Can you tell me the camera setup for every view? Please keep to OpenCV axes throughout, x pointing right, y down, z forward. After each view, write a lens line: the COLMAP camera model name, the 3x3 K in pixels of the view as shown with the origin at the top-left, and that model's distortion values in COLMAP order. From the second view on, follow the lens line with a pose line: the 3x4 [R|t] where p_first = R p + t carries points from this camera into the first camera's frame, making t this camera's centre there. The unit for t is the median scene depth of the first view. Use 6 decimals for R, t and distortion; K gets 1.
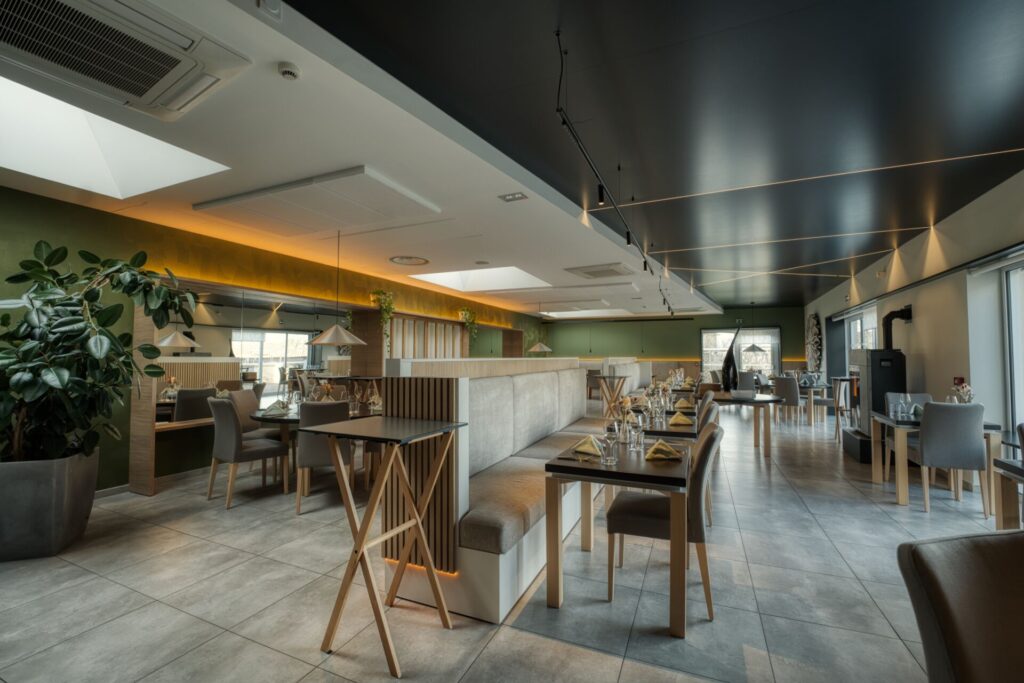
lens RADIAL K [[424.5, 0, 523.6], [0, 424.5, 341.2], [0, 0, 1]] dist [-0.002629, -0.000405]
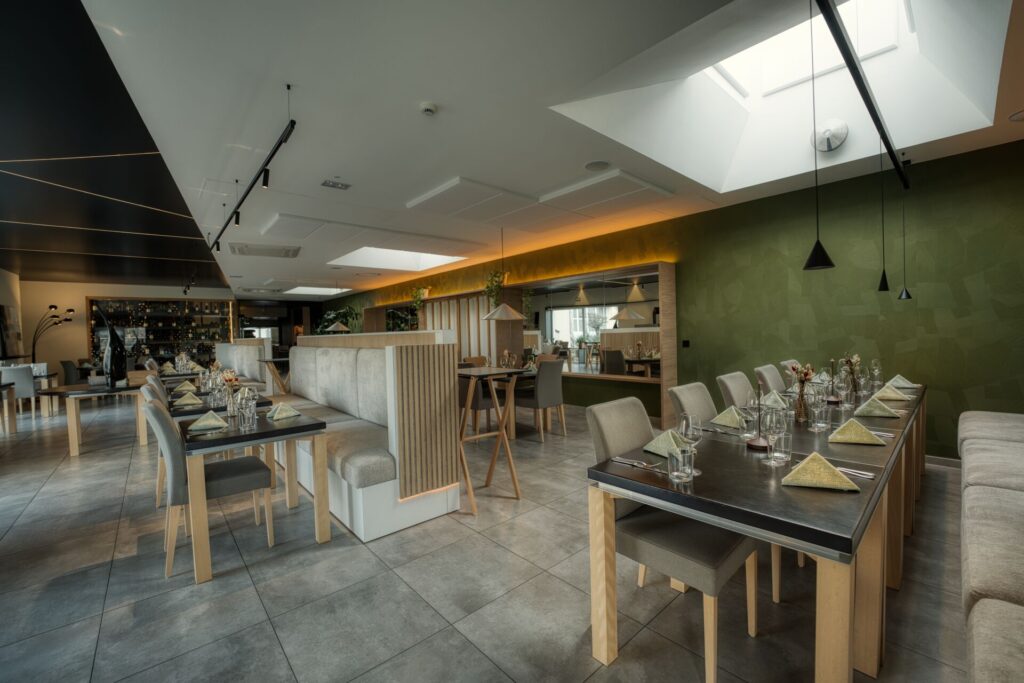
lens RADIAL K [[424.5, 0, 523.6], [0, 424.5, 341.2], [0, 0, 1]] dist [-0.002629, -0.000405]
pose [[-0.394598, 0.036135, -0.918143, 0.636489], [0.069916, 0.997510, 0.009210, 0.055825], [0.916190, -0.060559, -0.396142, 1.501333]]
